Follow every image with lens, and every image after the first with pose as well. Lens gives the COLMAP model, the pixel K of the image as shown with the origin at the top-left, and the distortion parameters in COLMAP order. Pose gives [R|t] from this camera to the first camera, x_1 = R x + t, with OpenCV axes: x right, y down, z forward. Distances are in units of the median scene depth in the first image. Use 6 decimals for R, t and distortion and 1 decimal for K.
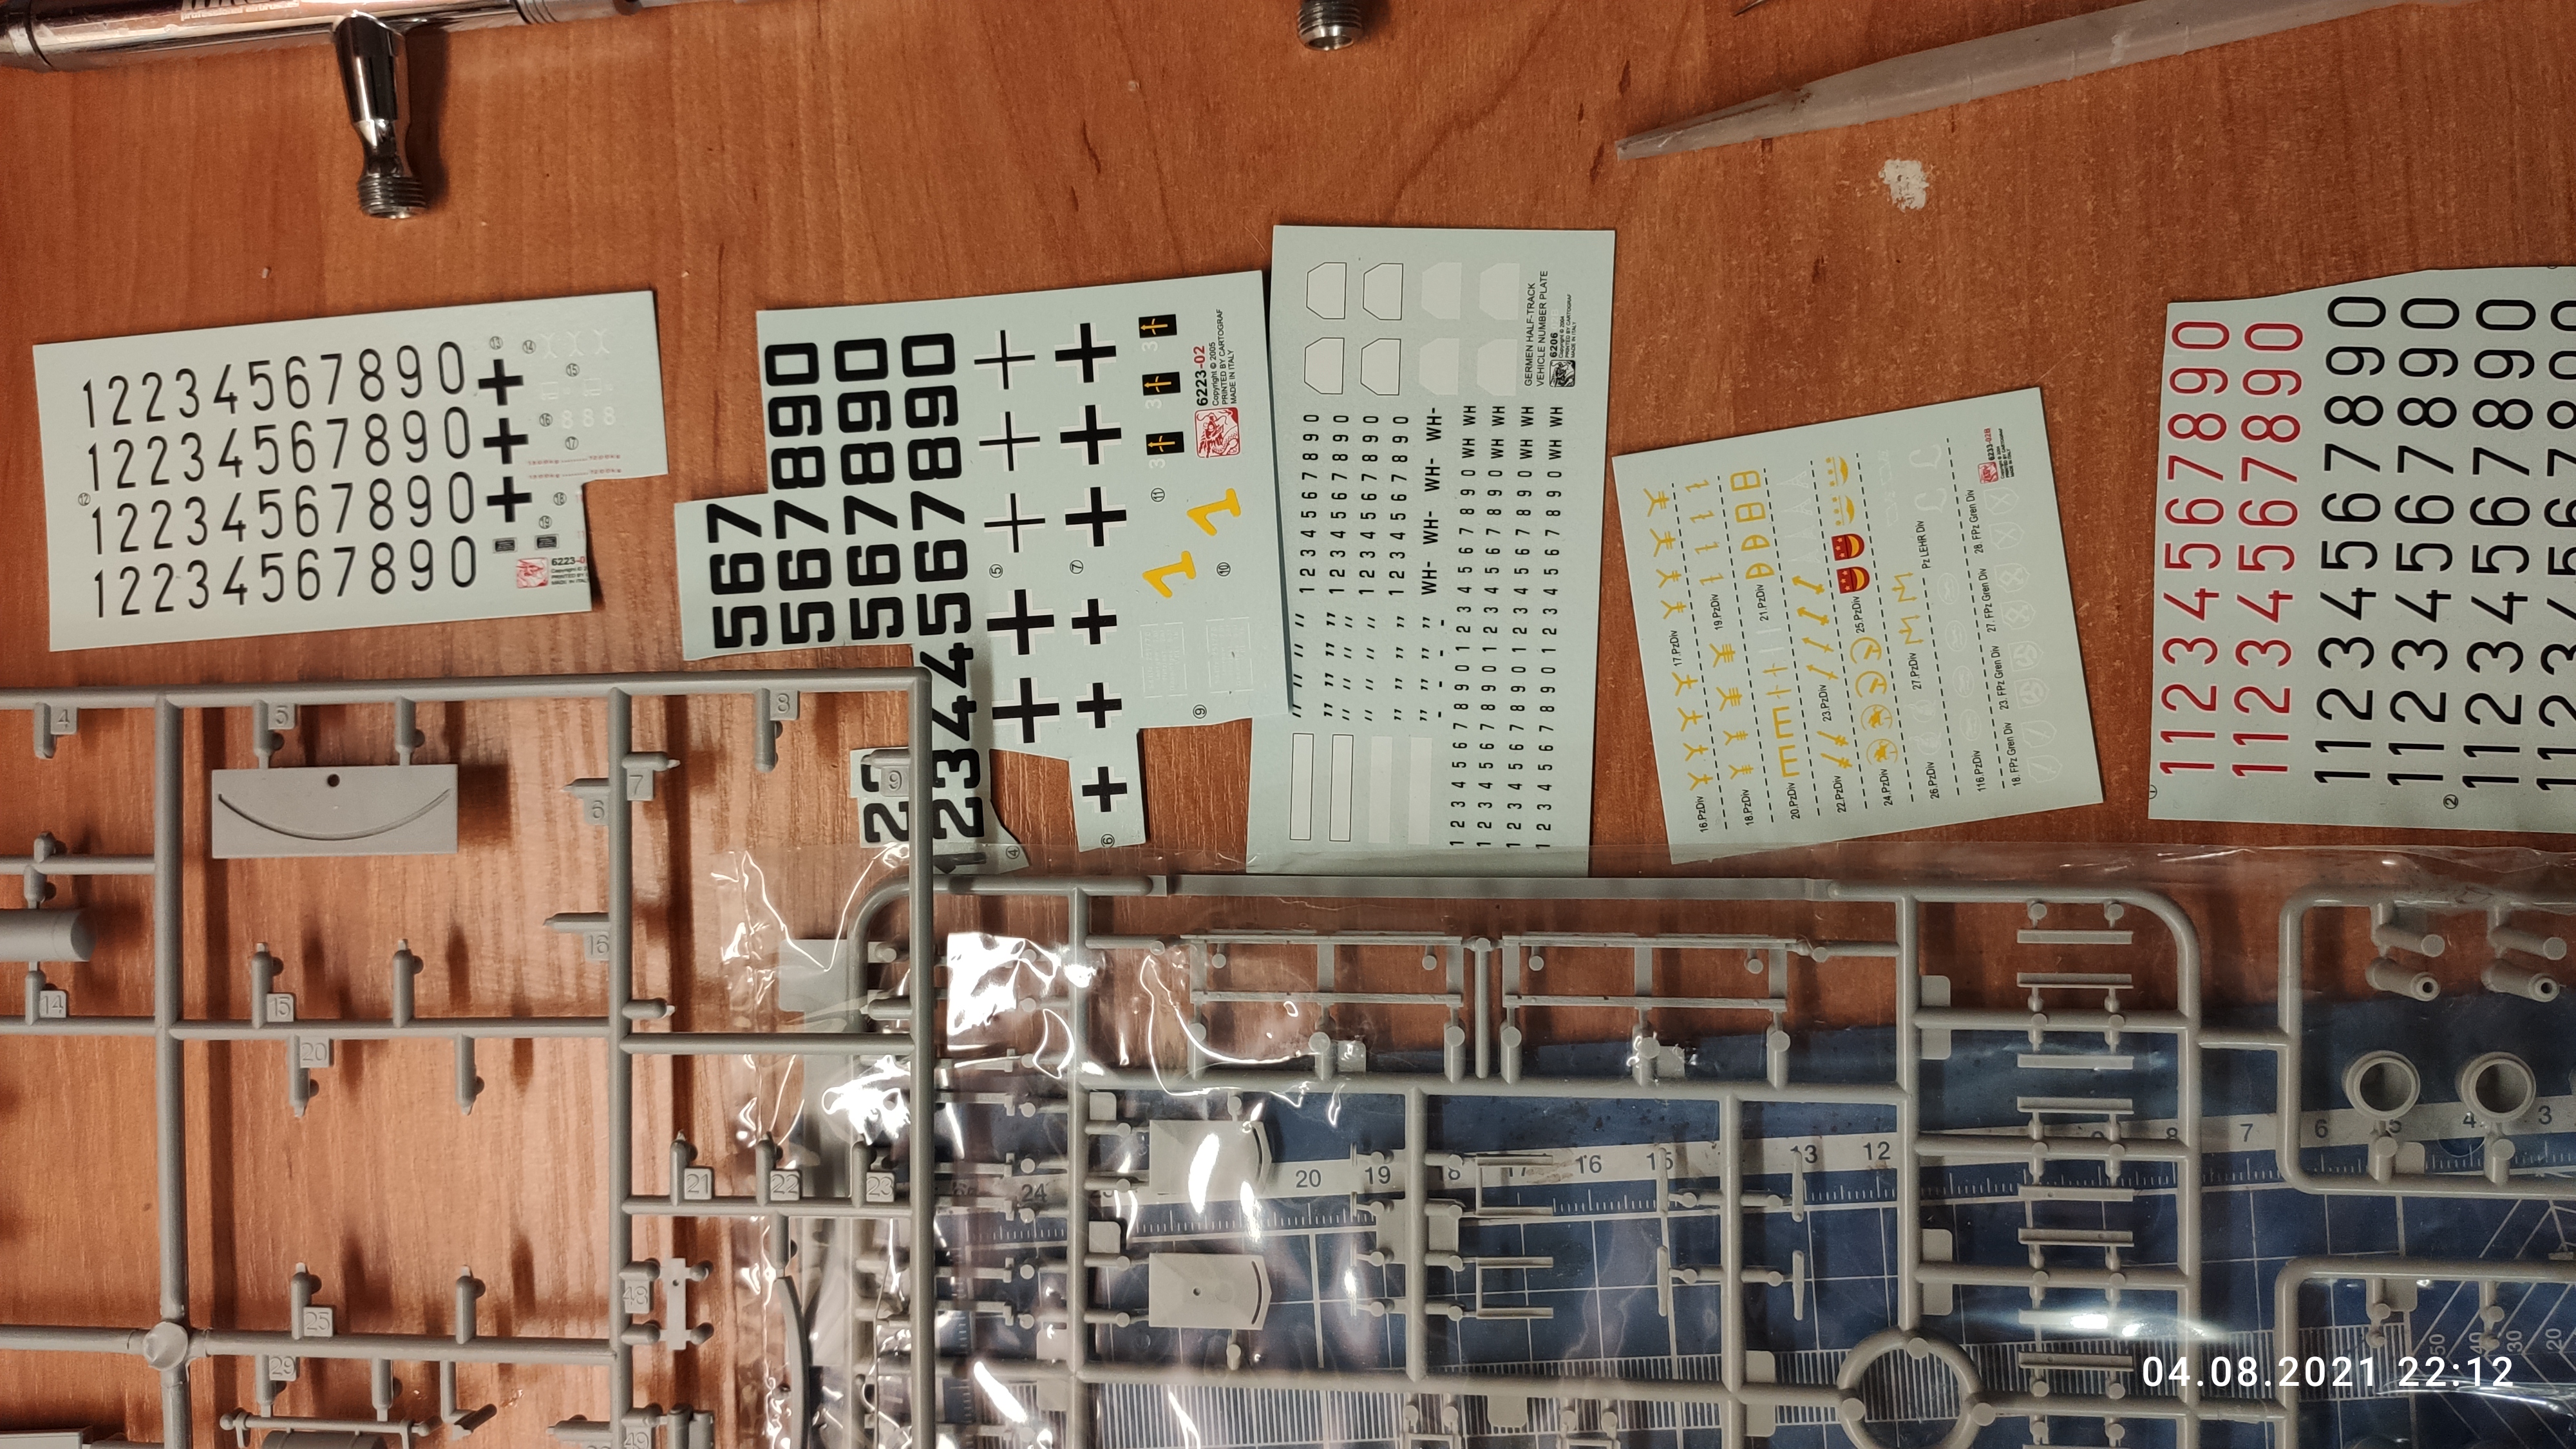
lens RADIAL K [[1965.9, 0, 1288.0], [0, 1965.9, 724.5], [0, 0, 1]] dist [0.049116, -0.079650]
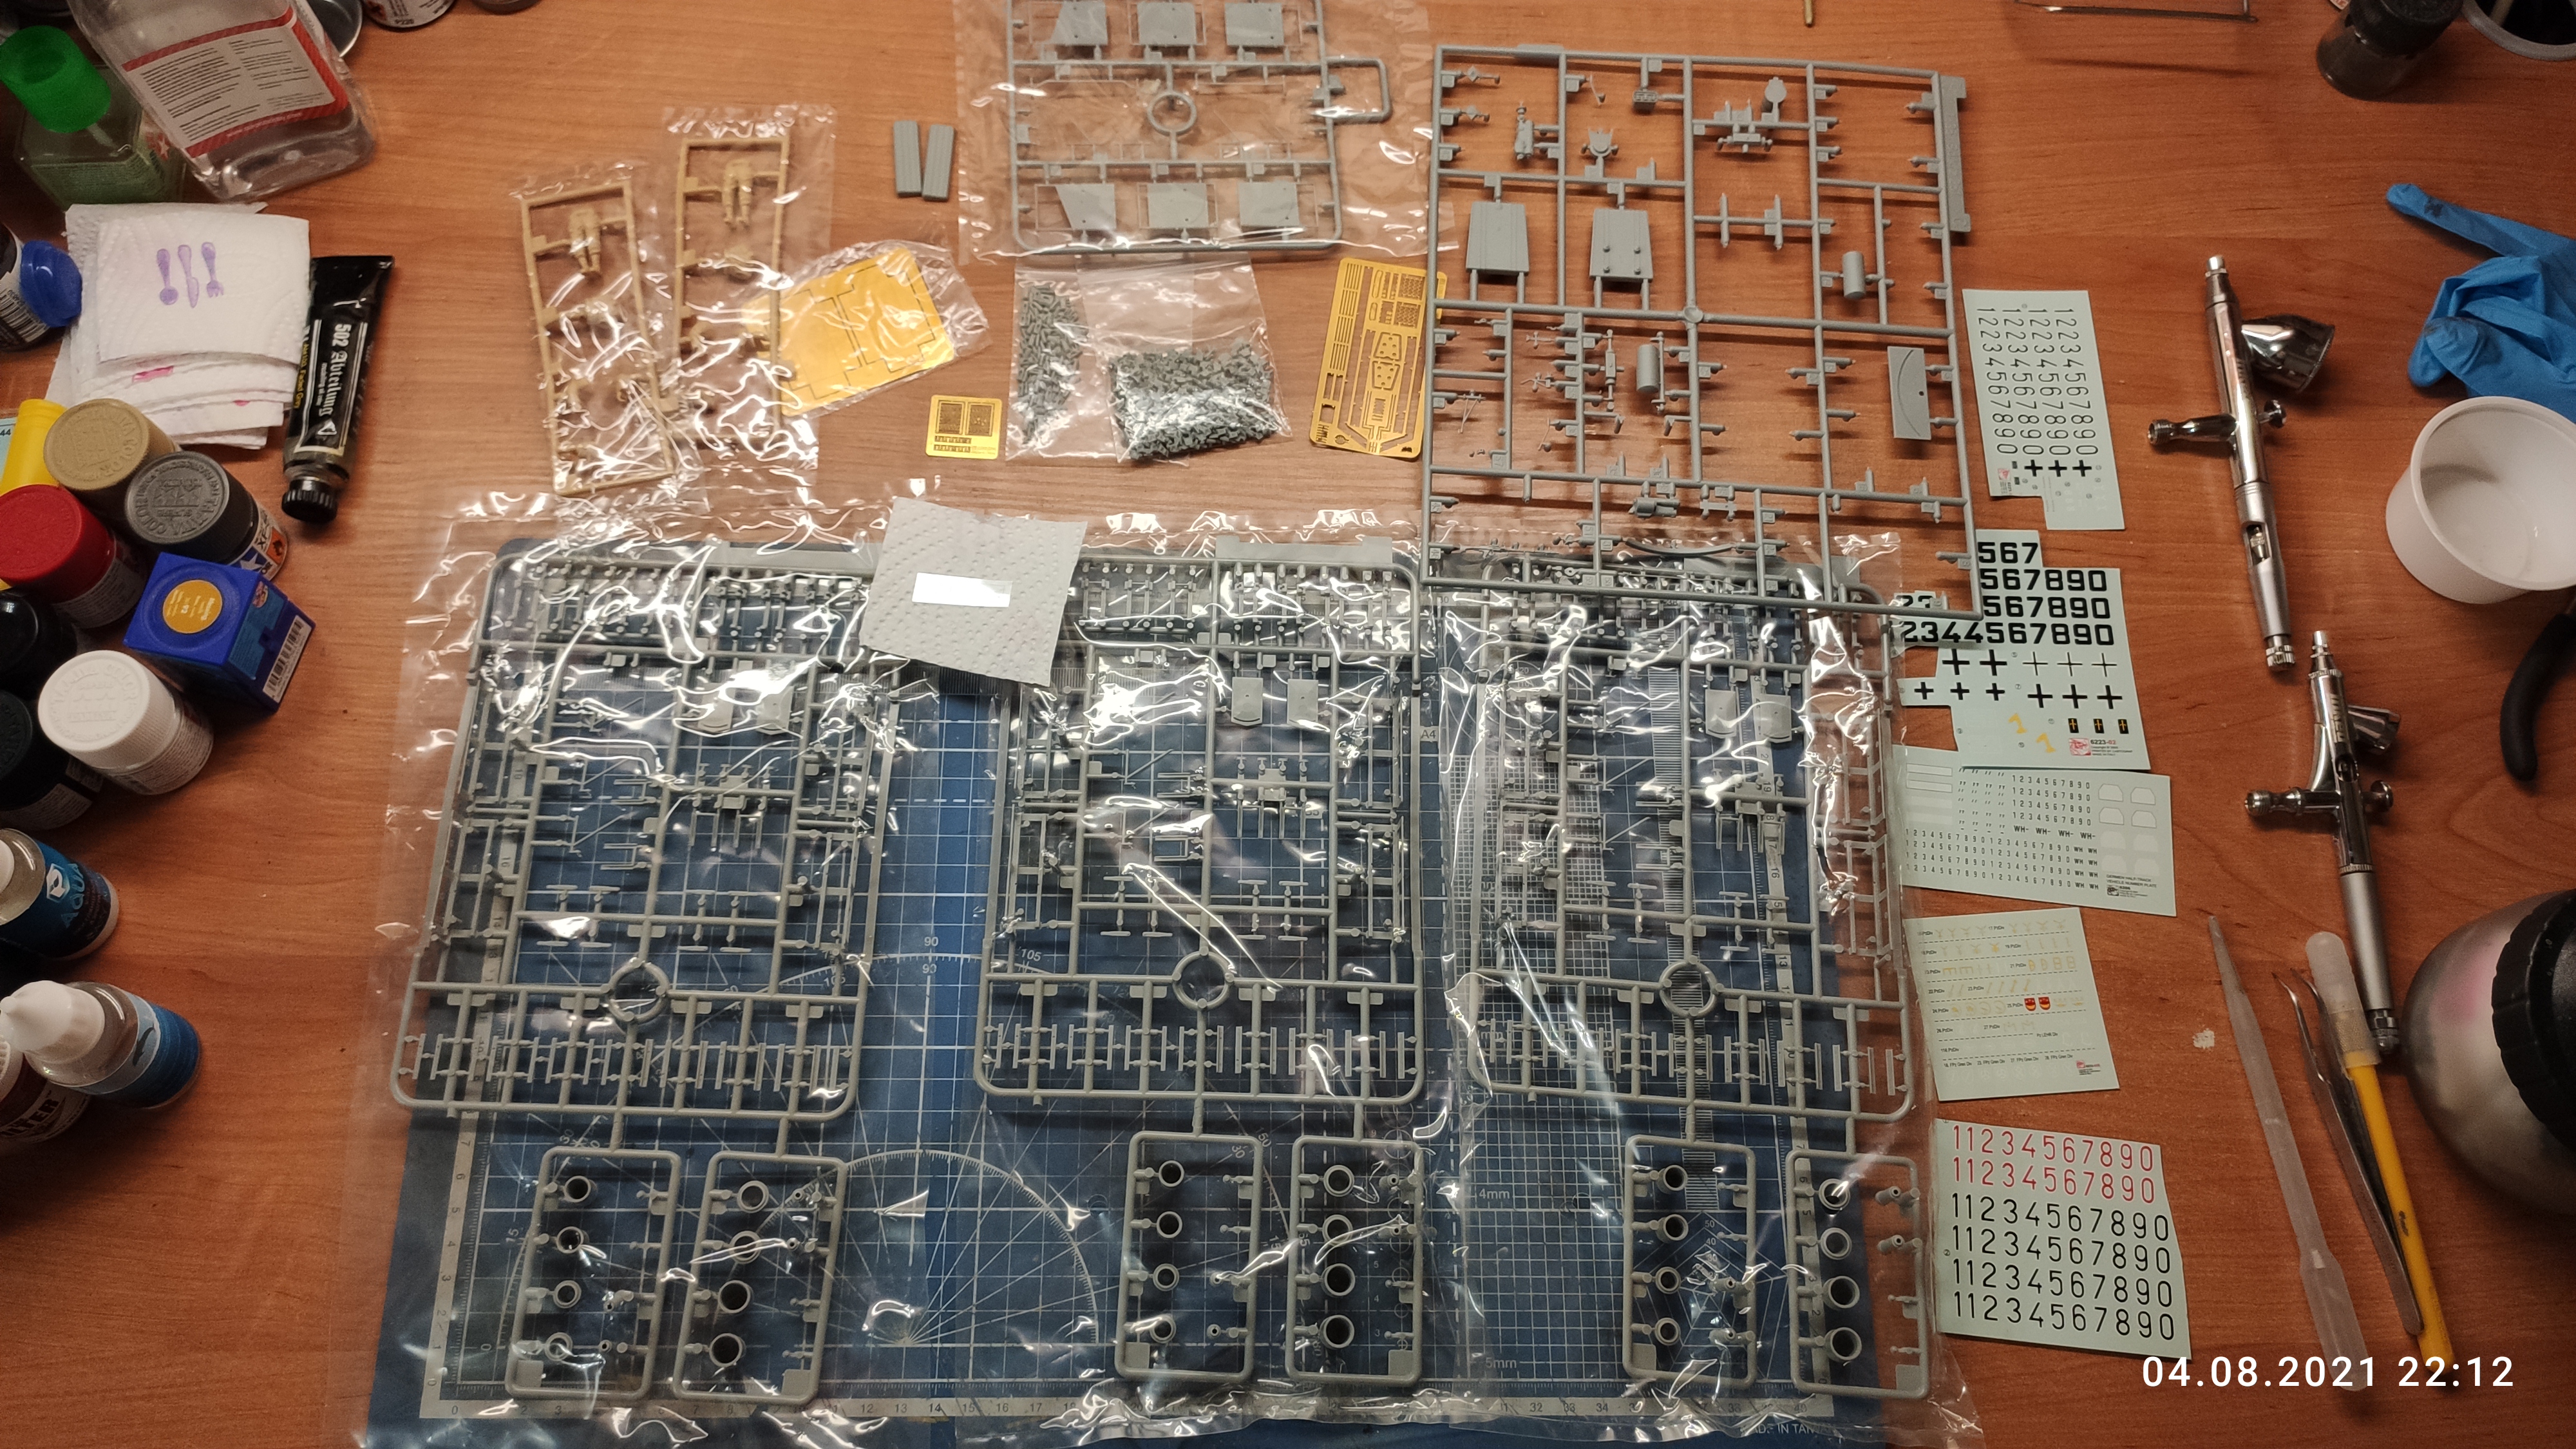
lens RADIAL K [[1965.9, 0, 1288.0], [0, 1965.9, 724.5], [0, 0, 1]] dist [0.049116, -0.079650]
pose [[-0.071170, 0.960003, -0.270794, 0.635167], [-0.997233, -0.074331, -0.001423, 0.787014], [-0.021495, 0.269943, 0.962636, -1.239284]]
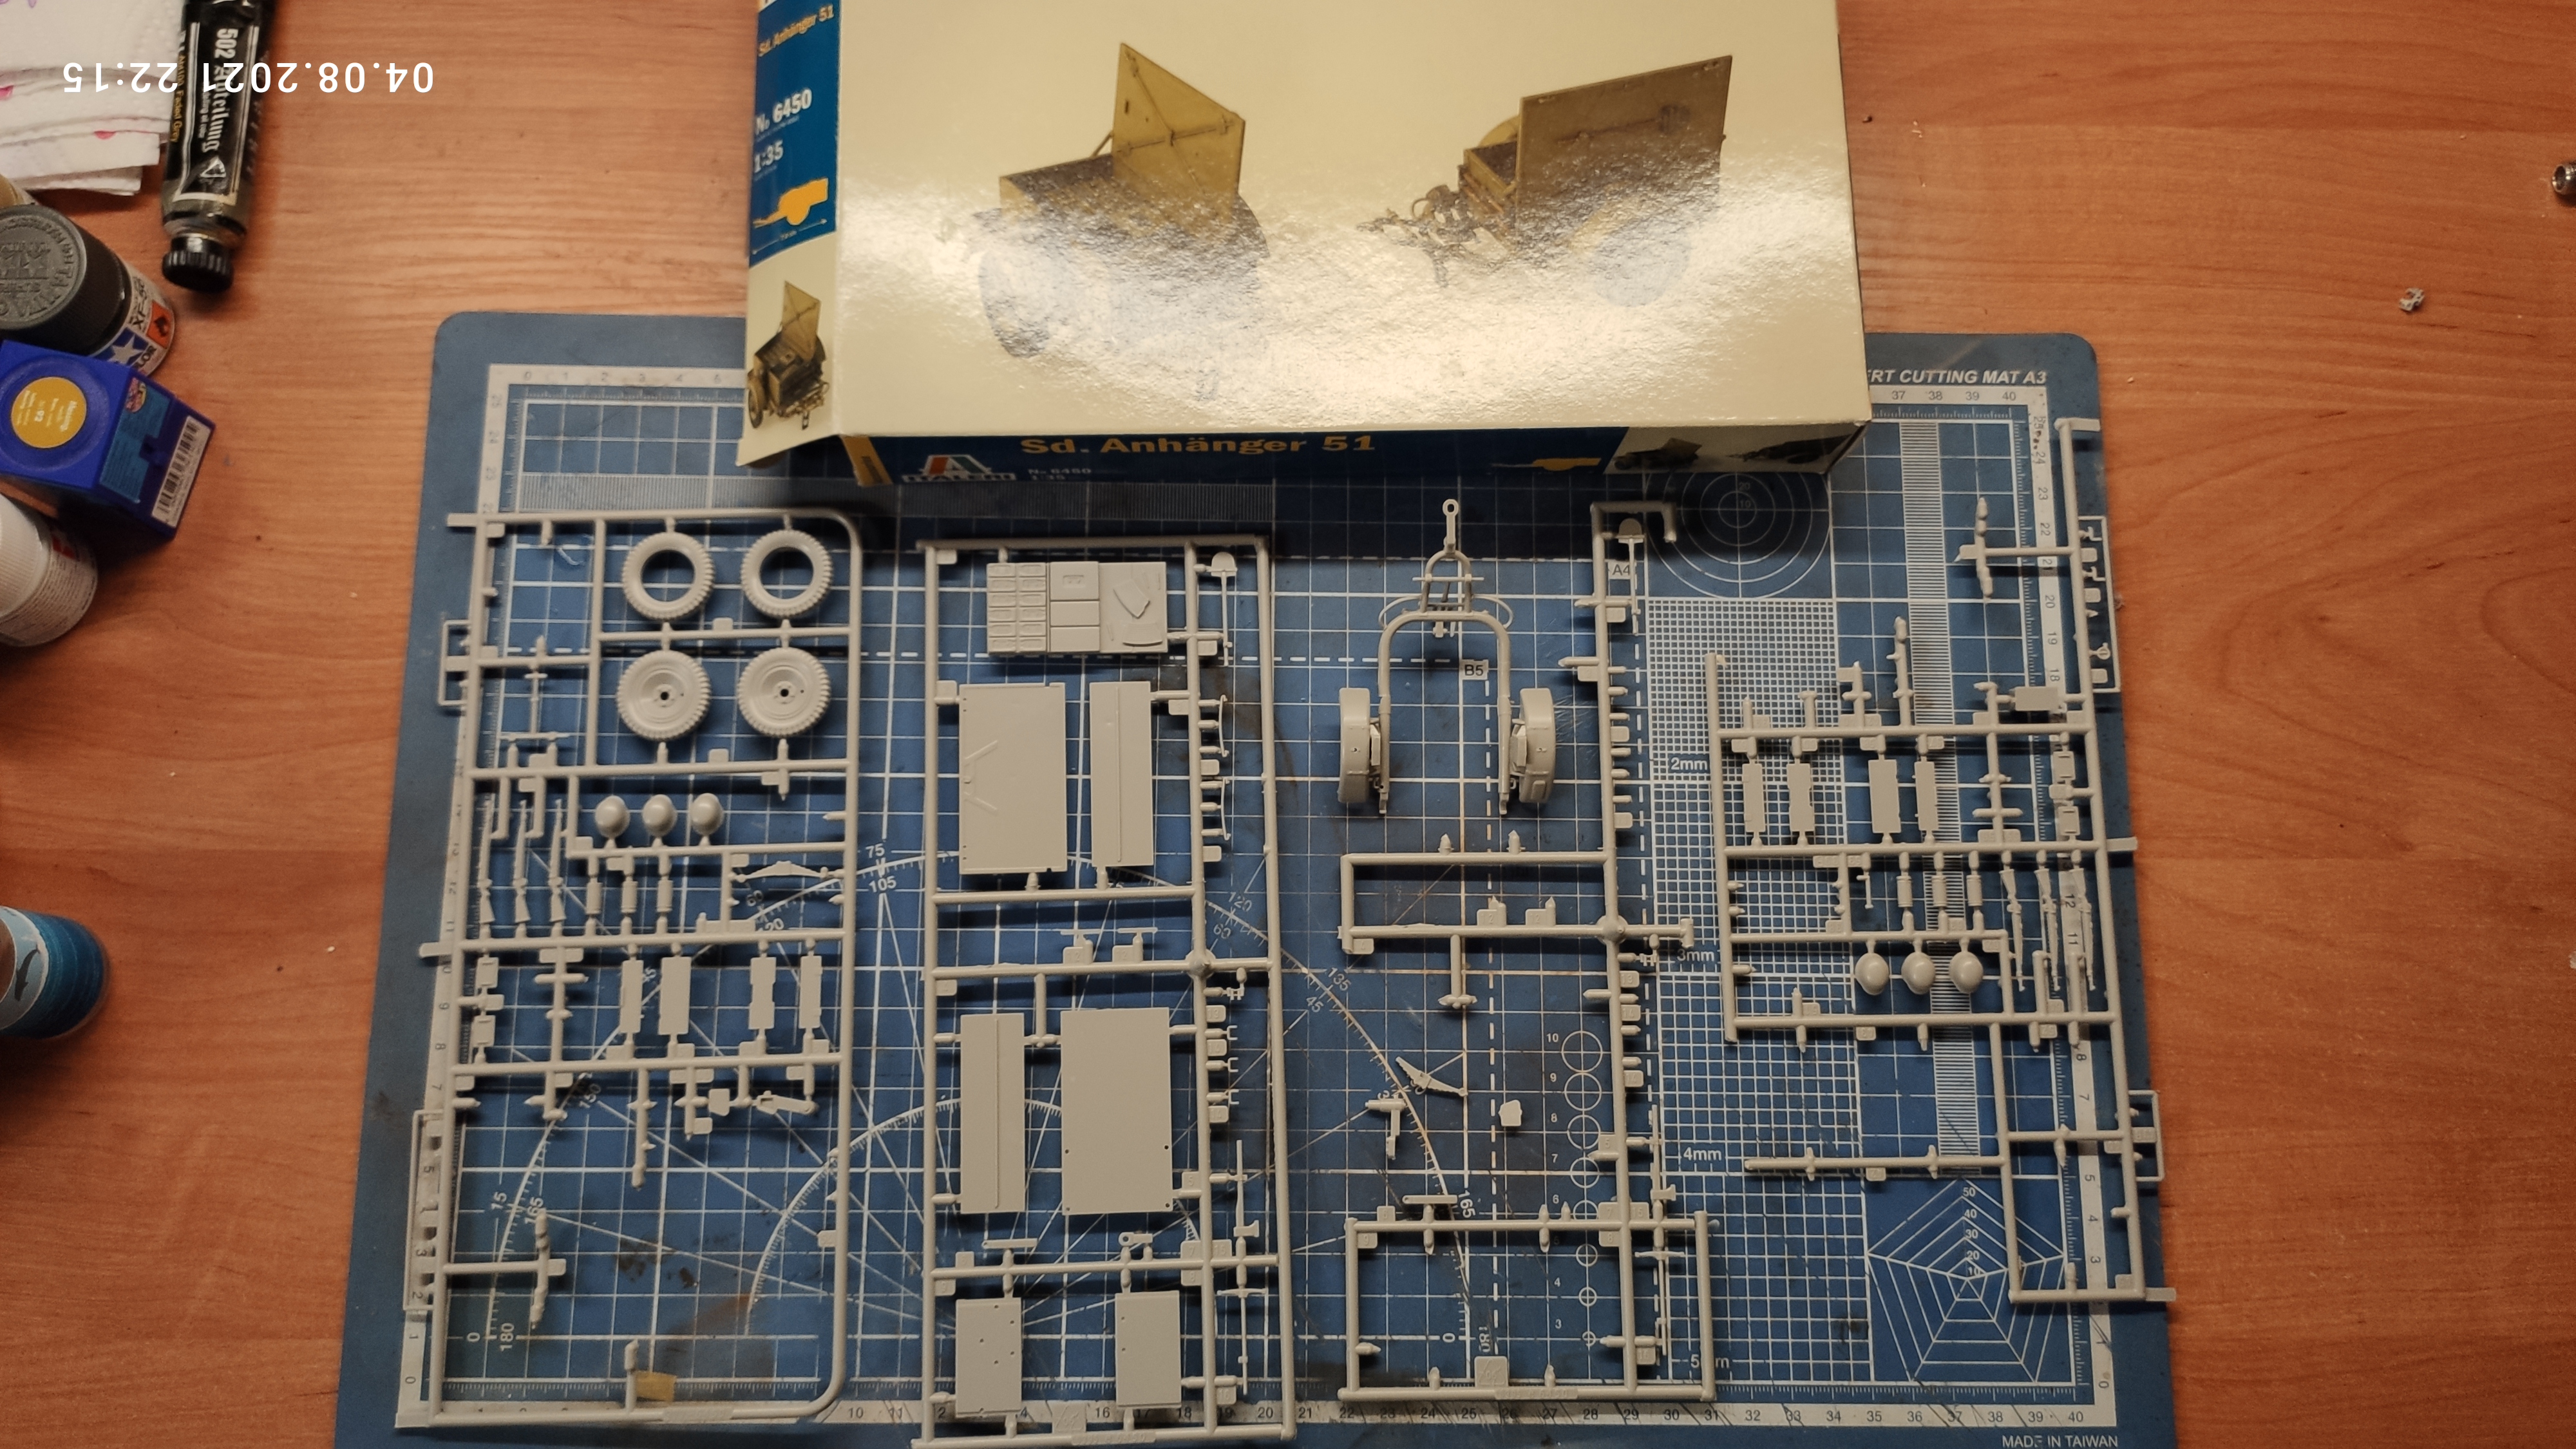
lens RADIAL K [[1965.9, 0, 1288.0], [0, 1965.9, 724.5], [0, 0, 1]] dist [0.049116, -0.079650]
pose [[-0.078291, 0.990089, -0.116592, 0.386631], [-0.996917, -0.078372, 0.003897, 0.907669], [-0.005280, 0.116538, 0.993172, -0.811796]]
